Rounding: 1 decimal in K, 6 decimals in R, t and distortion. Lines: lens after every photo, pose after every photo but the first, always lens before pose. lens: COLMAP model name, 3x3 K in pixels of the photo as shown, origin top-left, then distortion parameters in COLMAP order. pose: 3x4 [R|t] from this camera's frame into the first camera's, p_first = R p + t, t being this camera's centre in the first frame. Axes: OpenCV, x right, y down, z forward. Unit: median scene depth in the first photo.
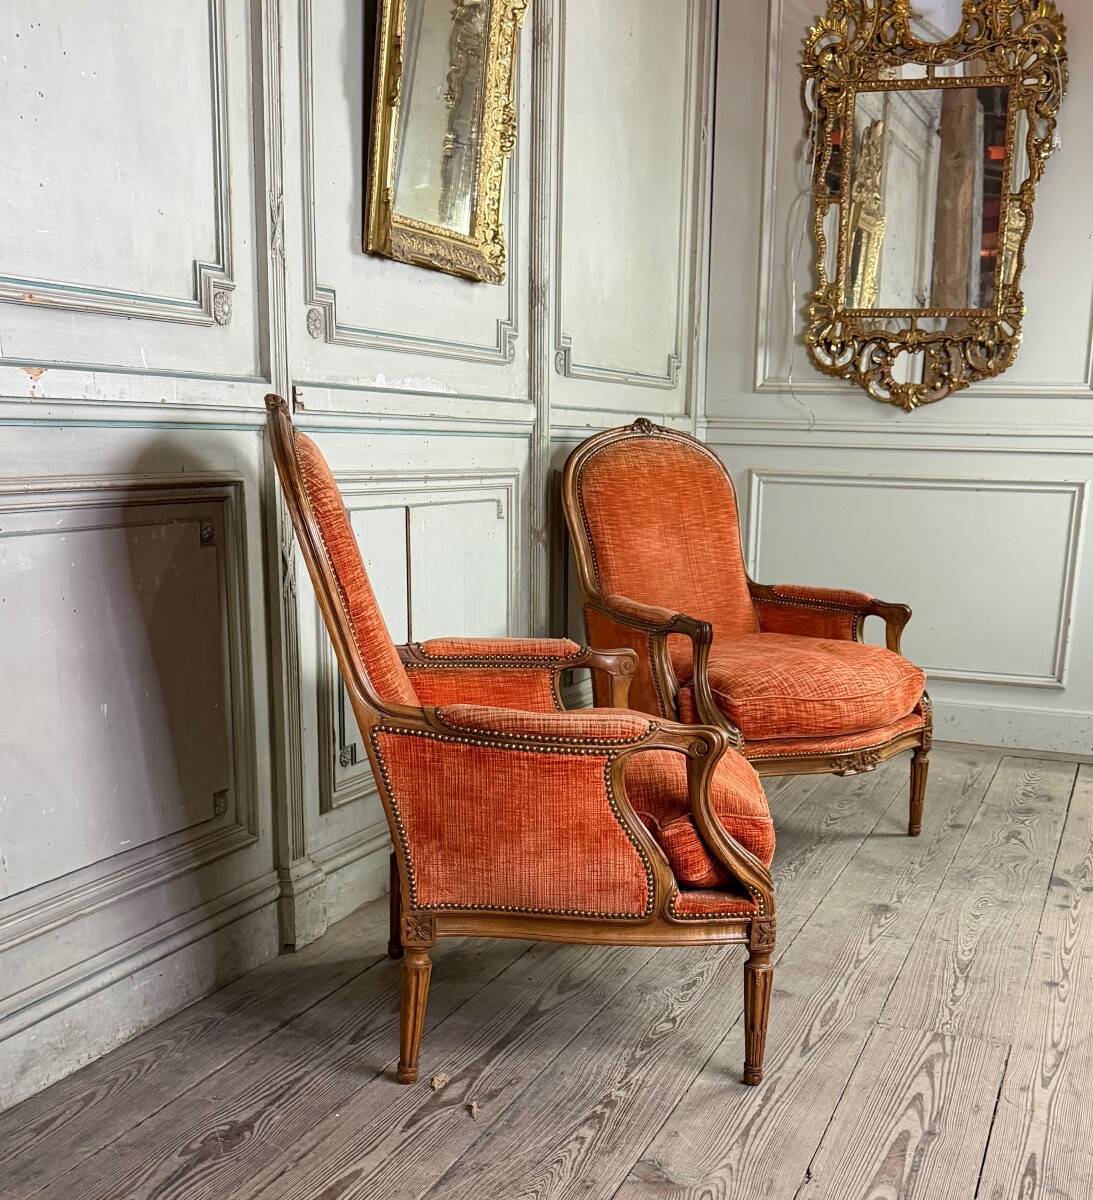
lens RADIAL K [[1439.4, 0, 713.3], [0, 1439.4, 797.3], [0, 0, 1]] dist [0.098898, 0.000000]
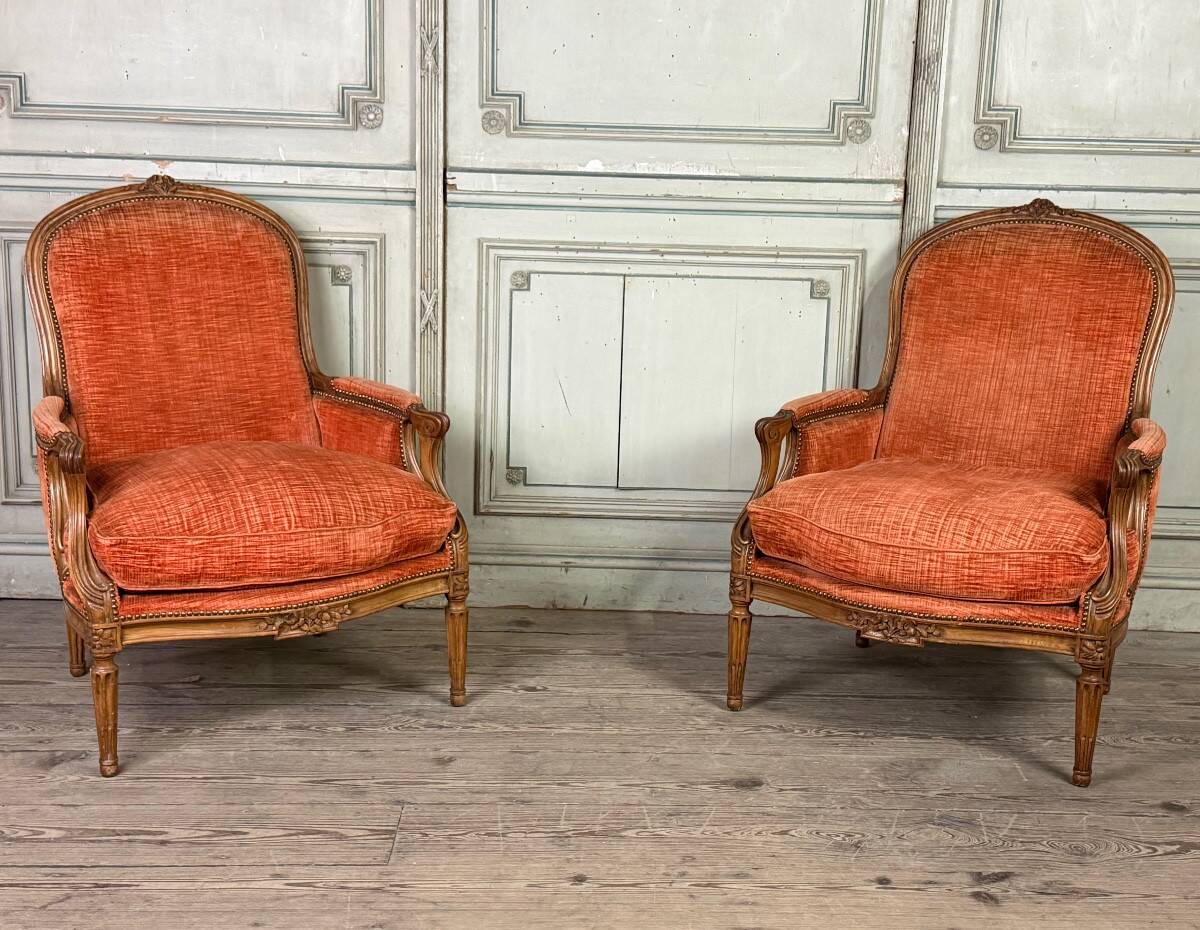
lens RADIAL K [[1613.0, 0, 609.2], [0, 1613.0, 473.7], [0, 0, 1]] dist [0.102084, 0.000000]
pose [[0.298601, 0.171482, -0.938846, 1.209111], [-0.251007, 0.963203, 0.096098, -0.210969], [0.920778, 0.206963, 0.330656, 0.761108]]
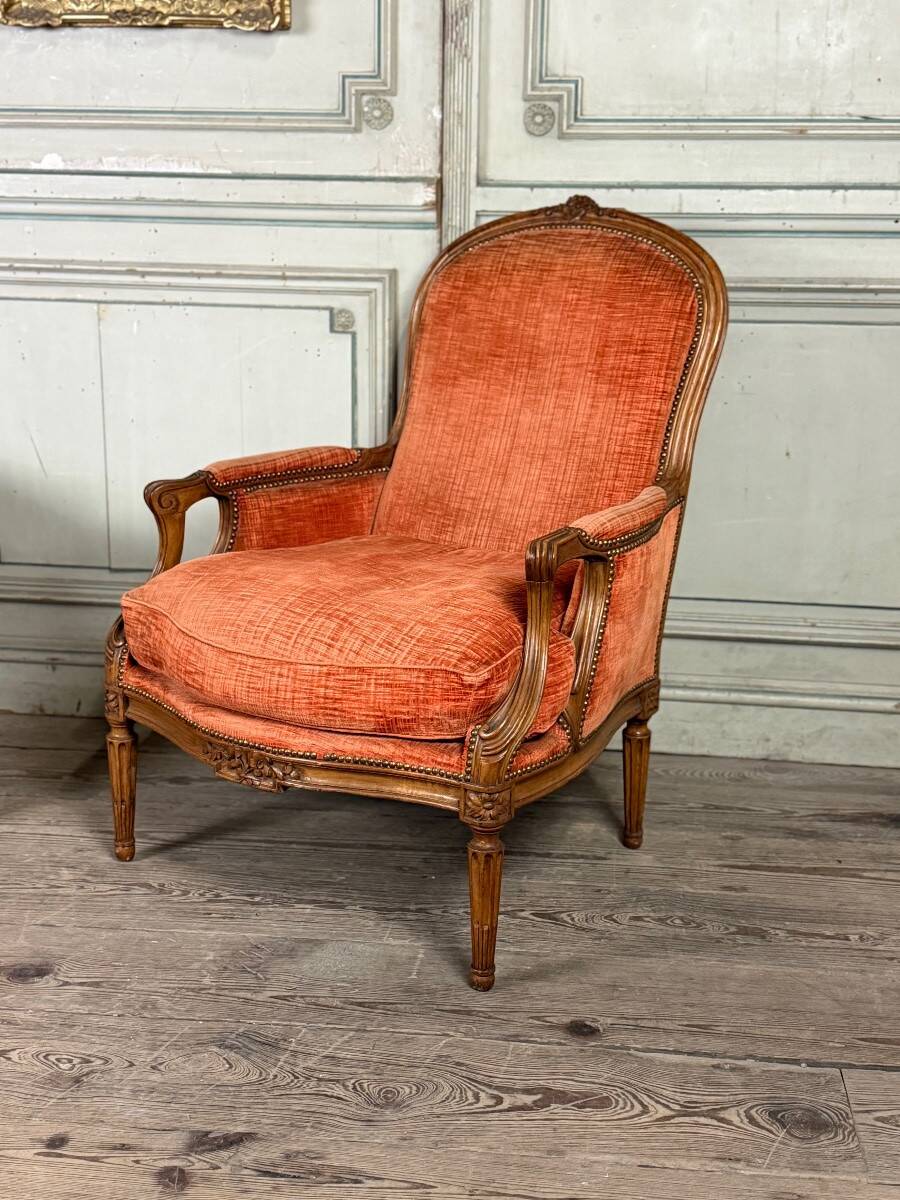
lens RADIAL K [[1576.5, 0, 455.2], [0, 1576.5, 599.8], [0, 0, 1]] dist [0.116761, 0.000000]
pose [[0.171944, 0.205127, -0.963513, 0.995309], [-0.249124, 0.955342, 0.158930, -0.292620], [0.953086, 0.212707, 0.215367, 1.289819]]
